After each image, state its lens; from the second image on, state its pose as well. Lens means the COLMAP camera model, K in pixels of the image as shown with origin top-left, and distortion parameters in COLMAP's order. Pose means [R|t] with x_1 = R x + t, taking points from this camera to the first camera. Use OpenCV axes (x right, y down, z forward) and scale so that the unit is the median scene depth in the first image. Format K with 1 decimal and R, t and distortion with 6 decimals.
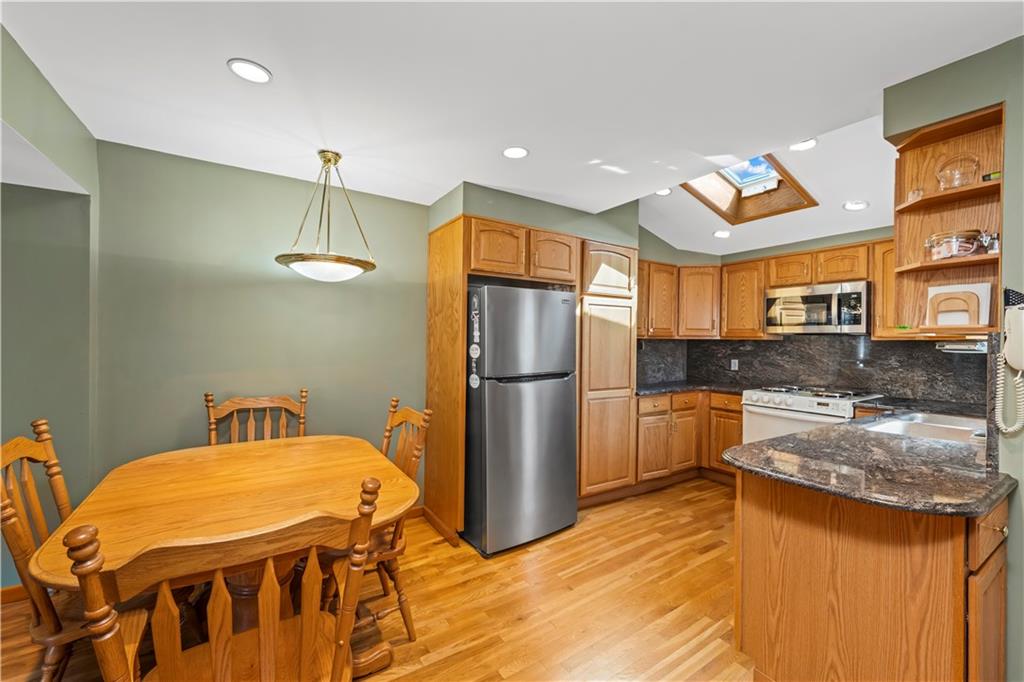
lens RADIAL K [[413.8, 0, 521.0], [0, 413.8, 340.9], [0, 0, 1]] dist [-0.000469, -0.000198]
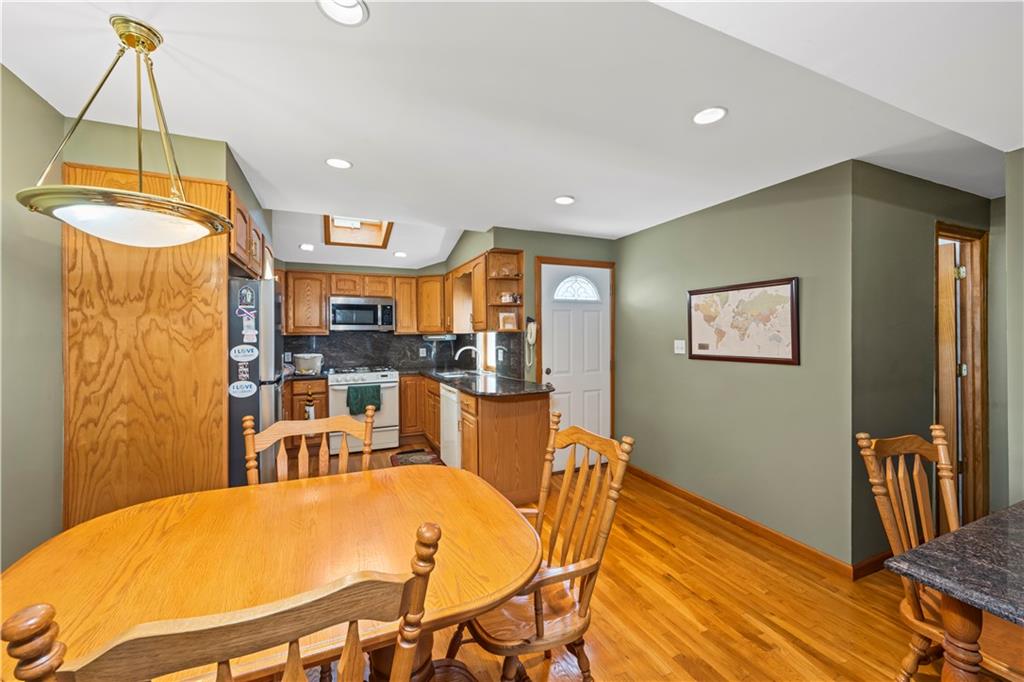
lens RADIAL K [[397.0, 0, 510.5], [0, 397.0, 334.4], [0, 0, 1]] dist [0.007775, -0.000020]
pose [[0.173614, -0.010890, 0.984754, -0.618393], [0.012048, 0.999888, 0.008934, -0.010596], [-0.984740, 0.010314, 0.173725, 0.248266]]
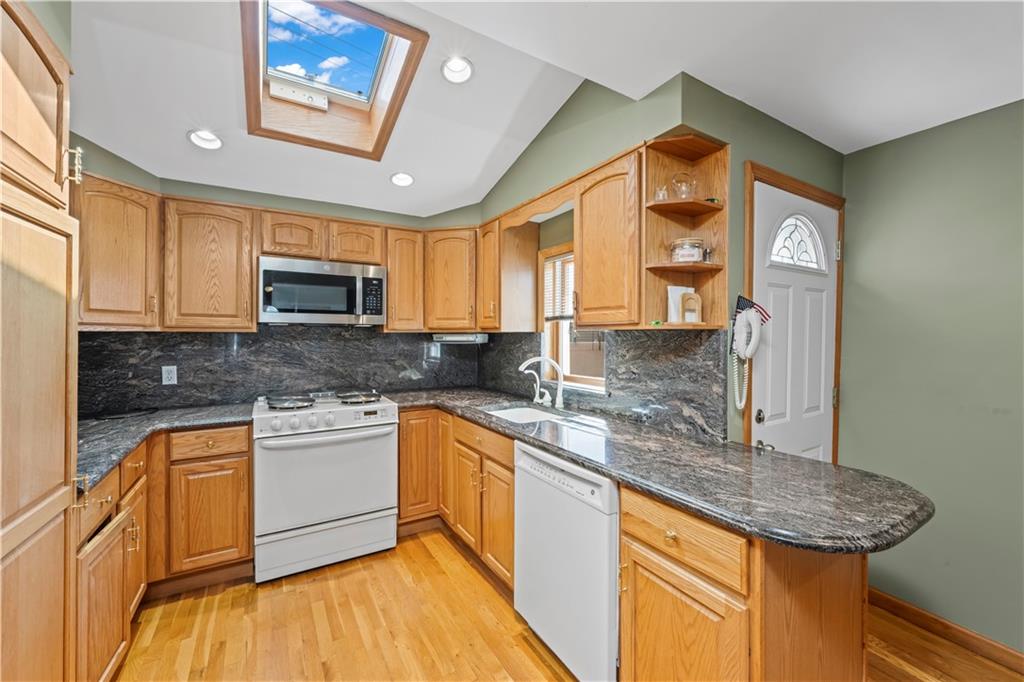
lens RADIAL K [[408.4, 0, 515.7], [0, 408.4, 335.6], [0, 0, 1]] dist [-0.001044, -0.000224]
pose [[0.048809, -0.014343, 0.998705, -0.042297], [-0.000568, 0.999896, 0.014388, -0.007948], [-0.998808, -0.001270, 0.048795, 0.632212]]
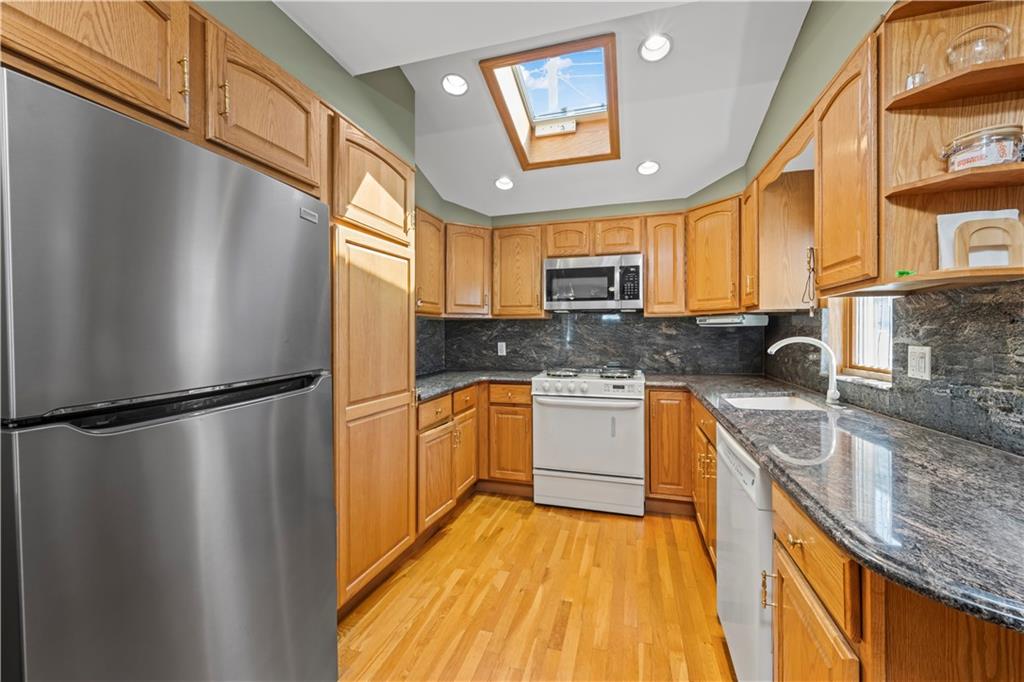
lens RADIAL K [[406.7, 0, 512.0], [0, 406.7, 333.7], [0, 0, 1]] dist [0.000316, 0.000064]
pose [[0.773610, -0.015525, 0.633472, -0.002002], [0.012783, 0.999879, 0.008894, 0.025541], [-0.633533, 0.001217, 0.773715, 0.434143]]
